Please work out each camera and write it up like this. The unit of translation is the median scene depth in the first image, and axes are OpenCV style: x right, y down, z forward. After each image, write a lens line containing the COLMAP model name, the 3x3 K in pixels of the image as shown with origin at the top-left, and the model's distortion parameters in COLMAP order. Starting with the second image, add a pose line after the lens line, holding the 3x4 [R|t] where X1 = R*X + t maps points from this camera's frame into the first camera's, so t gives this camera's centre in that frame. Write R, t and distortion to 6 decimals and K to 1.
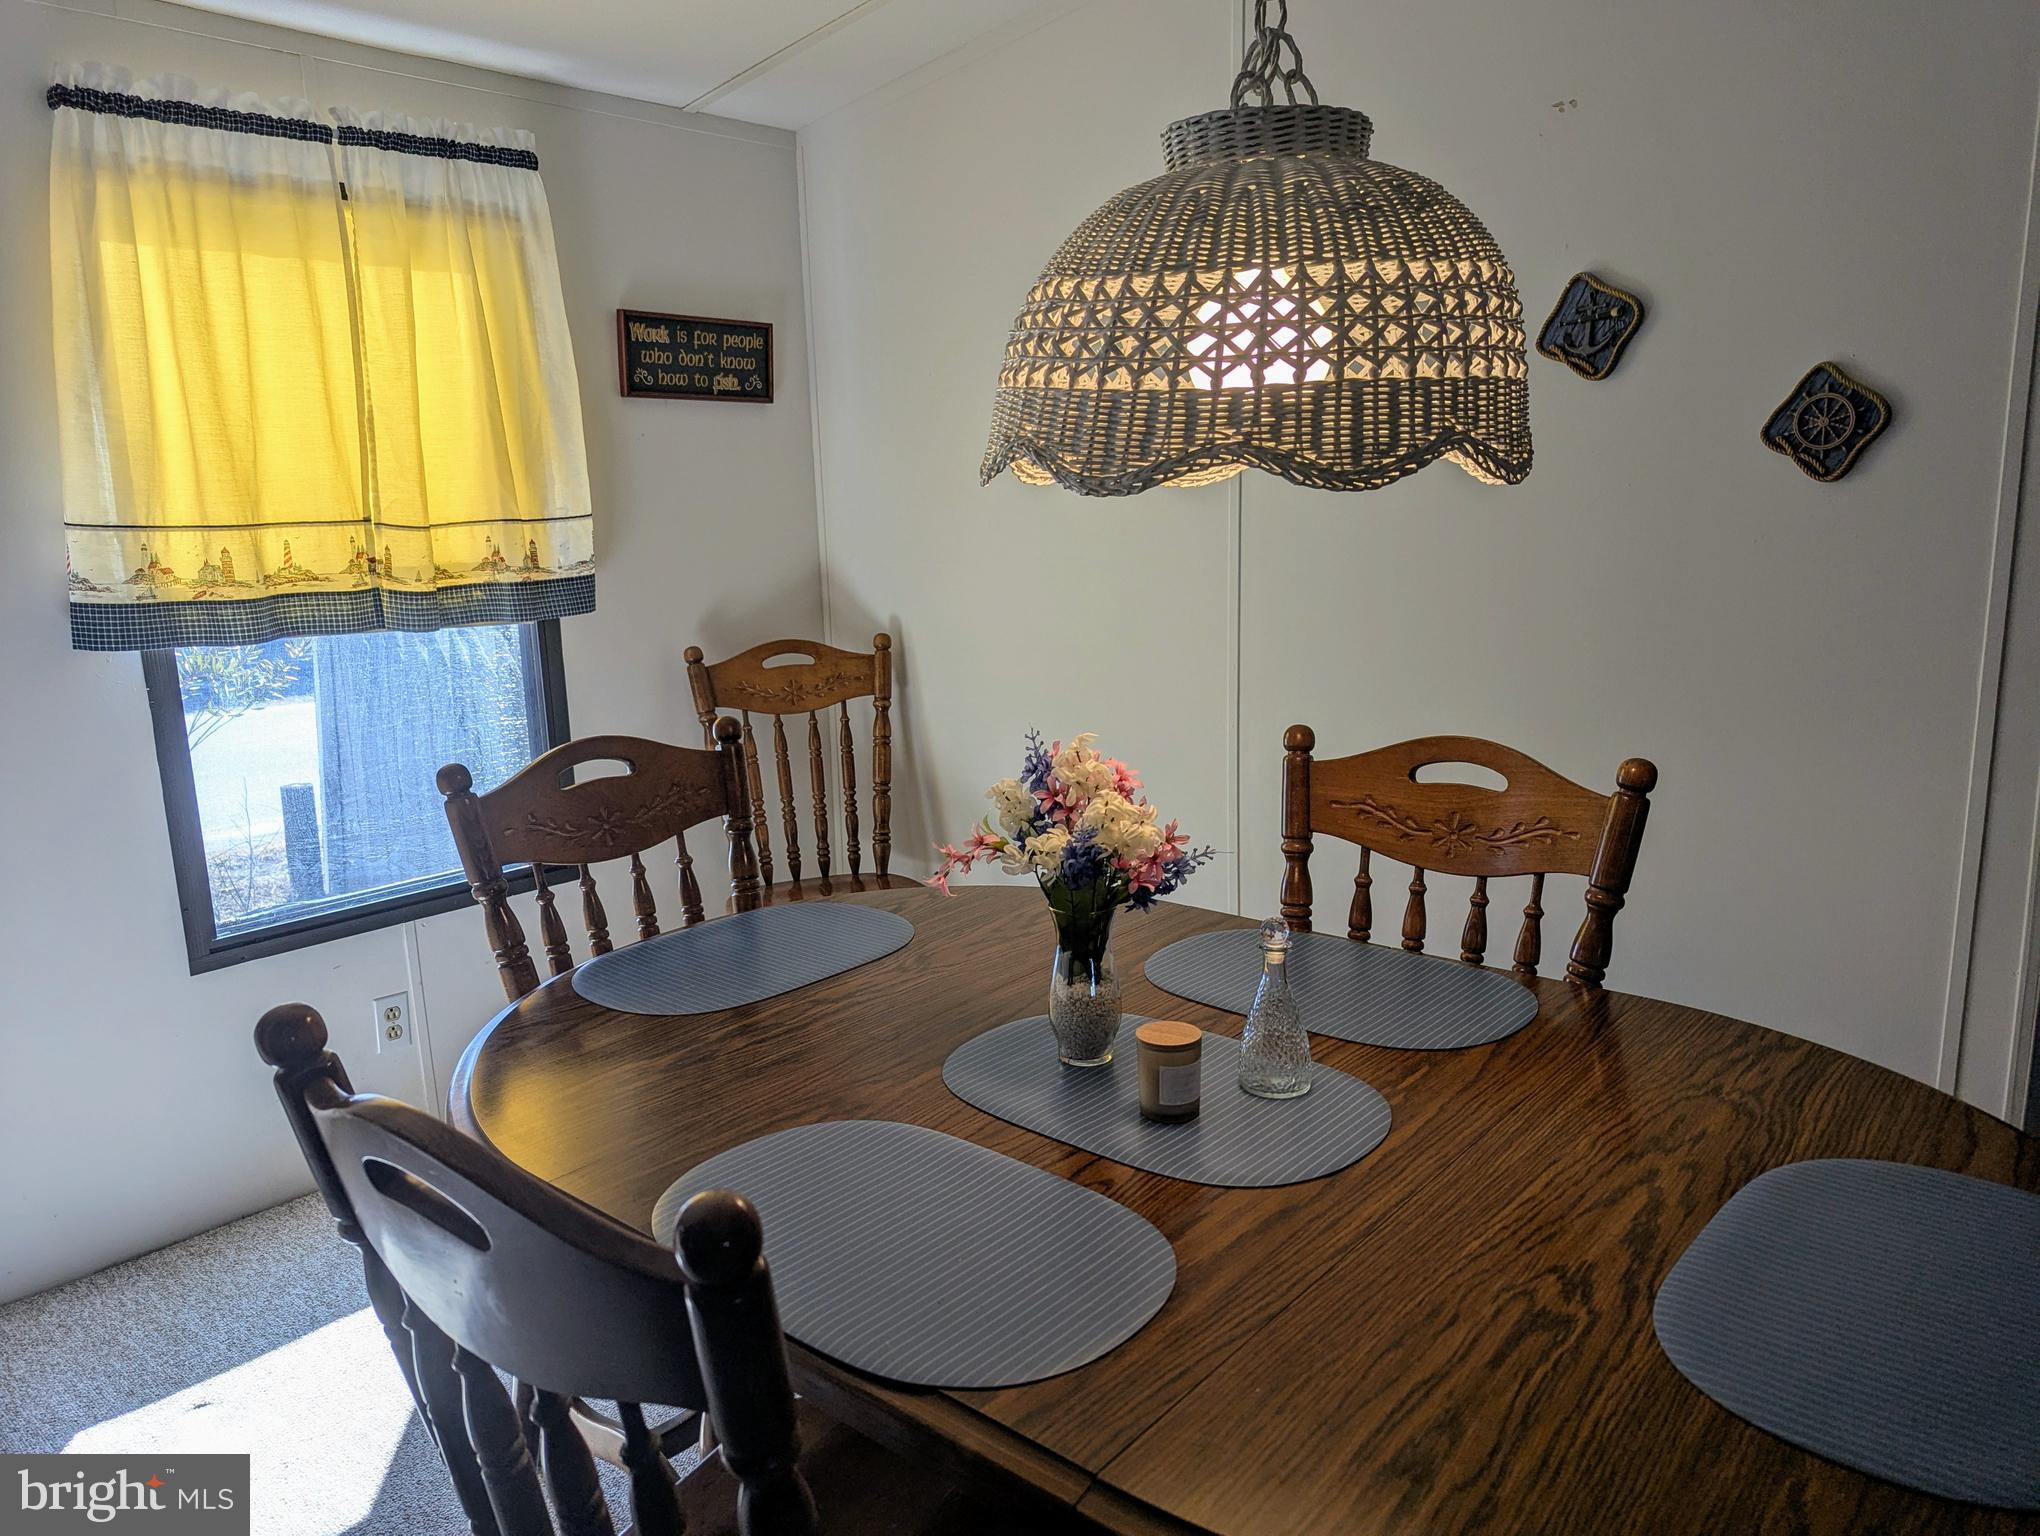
lens RADIAL K [[1433.4, 0, 1020.2], [0, 1433.4, 764.6], [0, 0, 1]] dist [-0.003684, -0.002983]
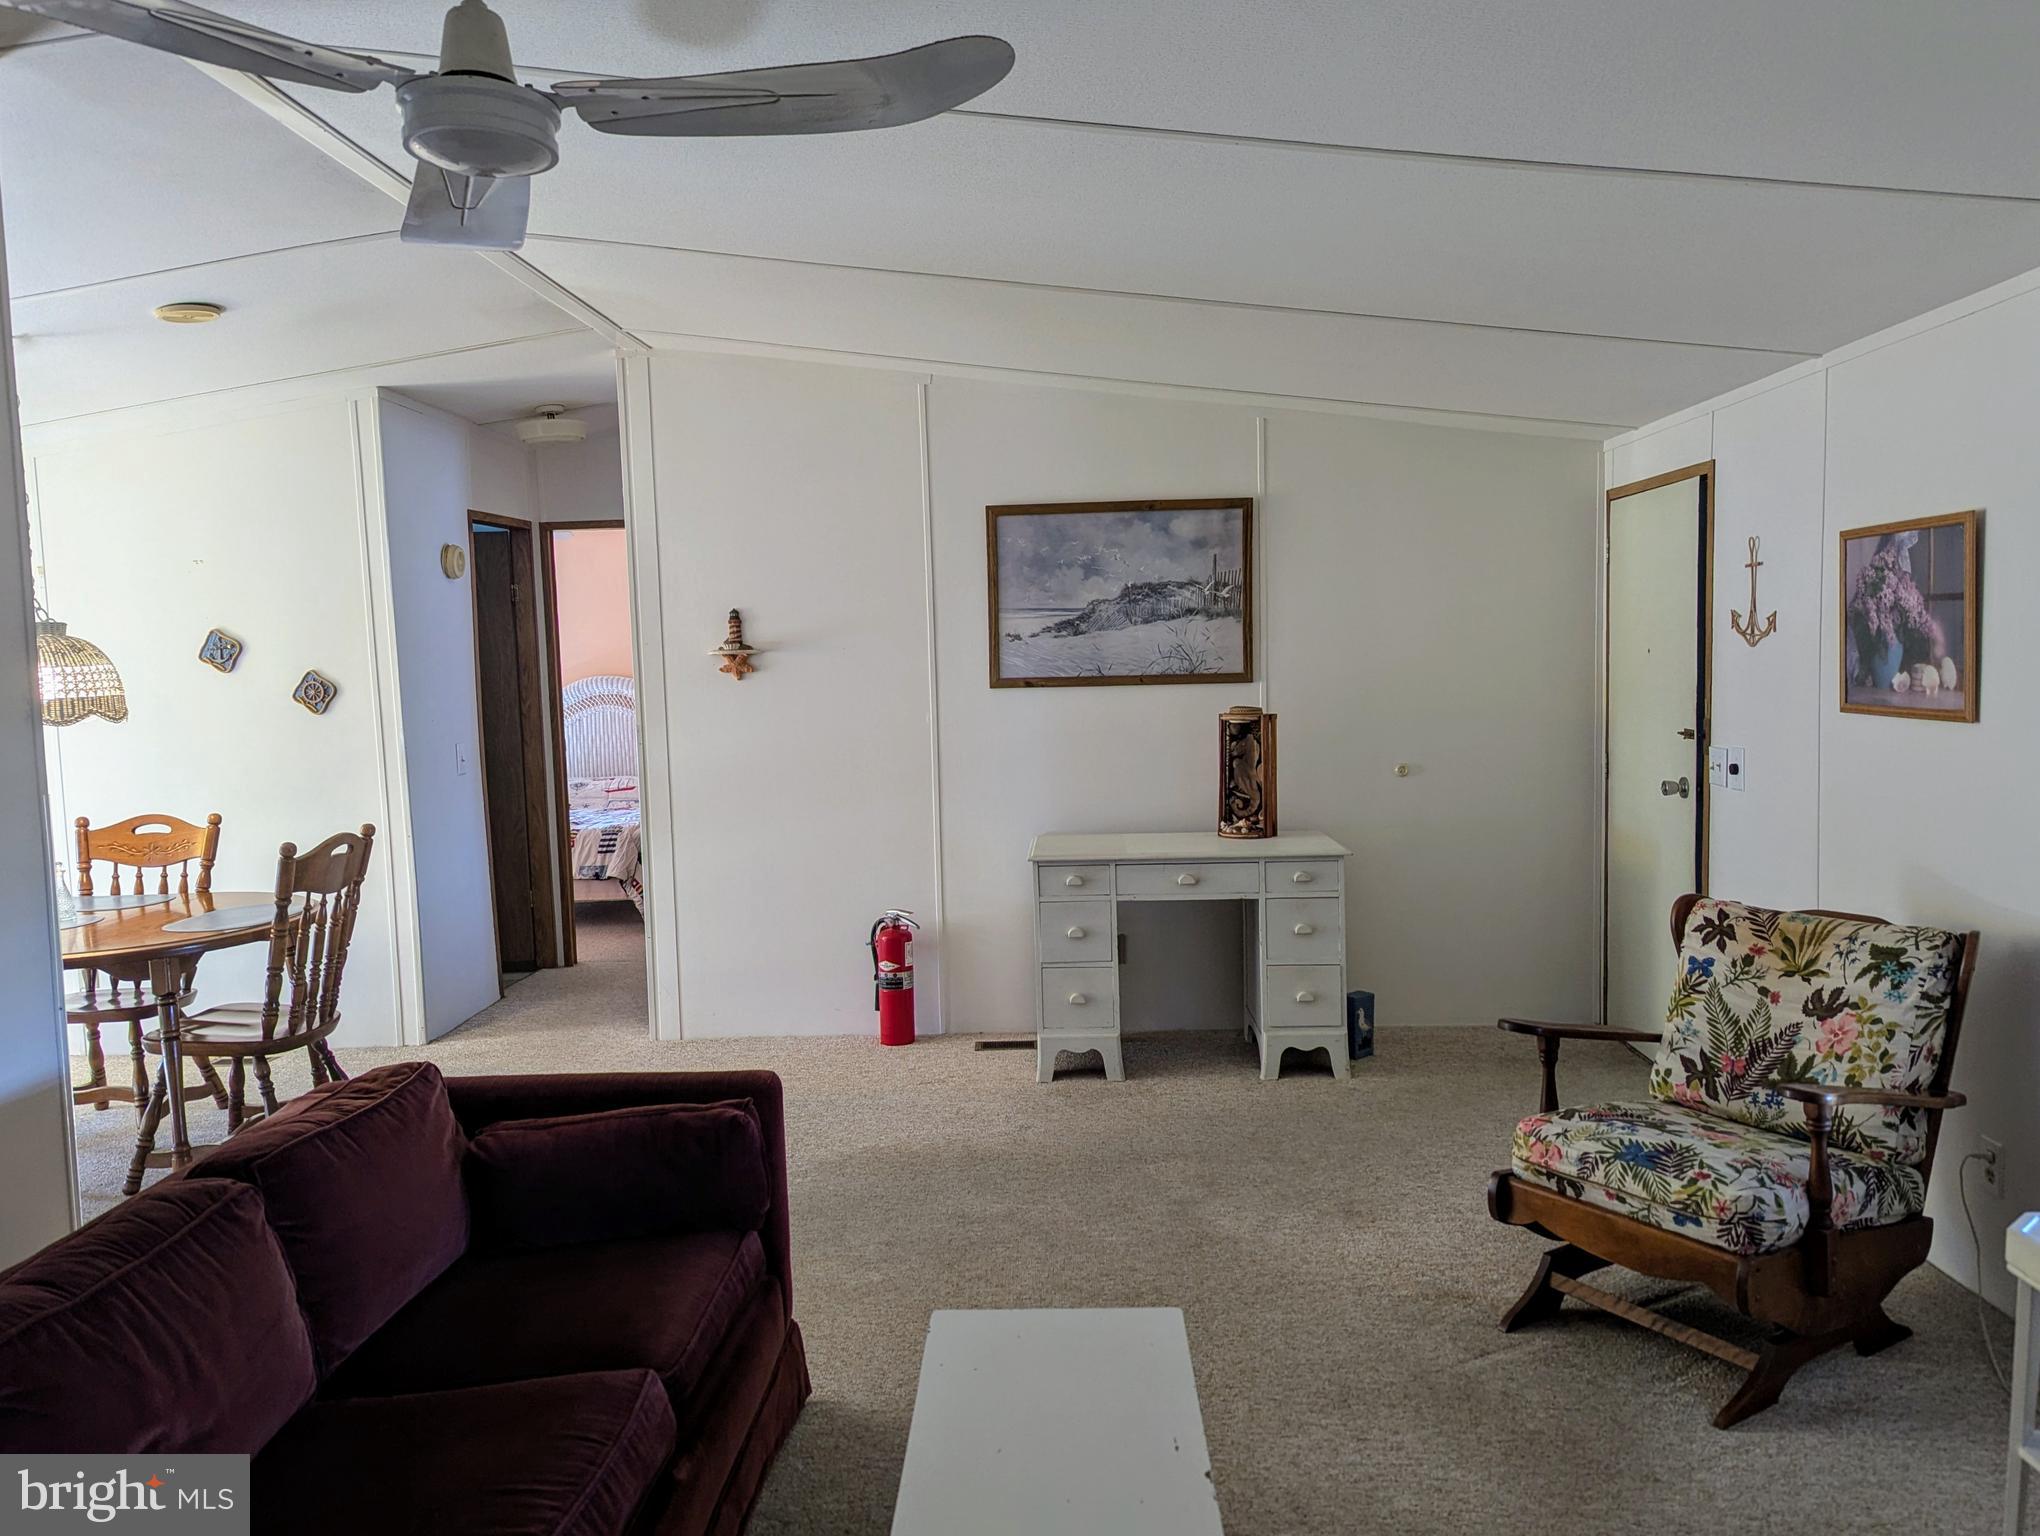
lens RADIAL K [[1433.4, 0, 1018.7], [0, 1433.4, 779.0], [0, 0, 1]] dist [-0.003684, -0.002983]
pose [[0.763441, -0.044345, 0.644354, -0.157268], [0.130461, 0.987664, -0.086601, 0.335935], [-0.632565, 0.150178, 0.759808, -1.914264]]
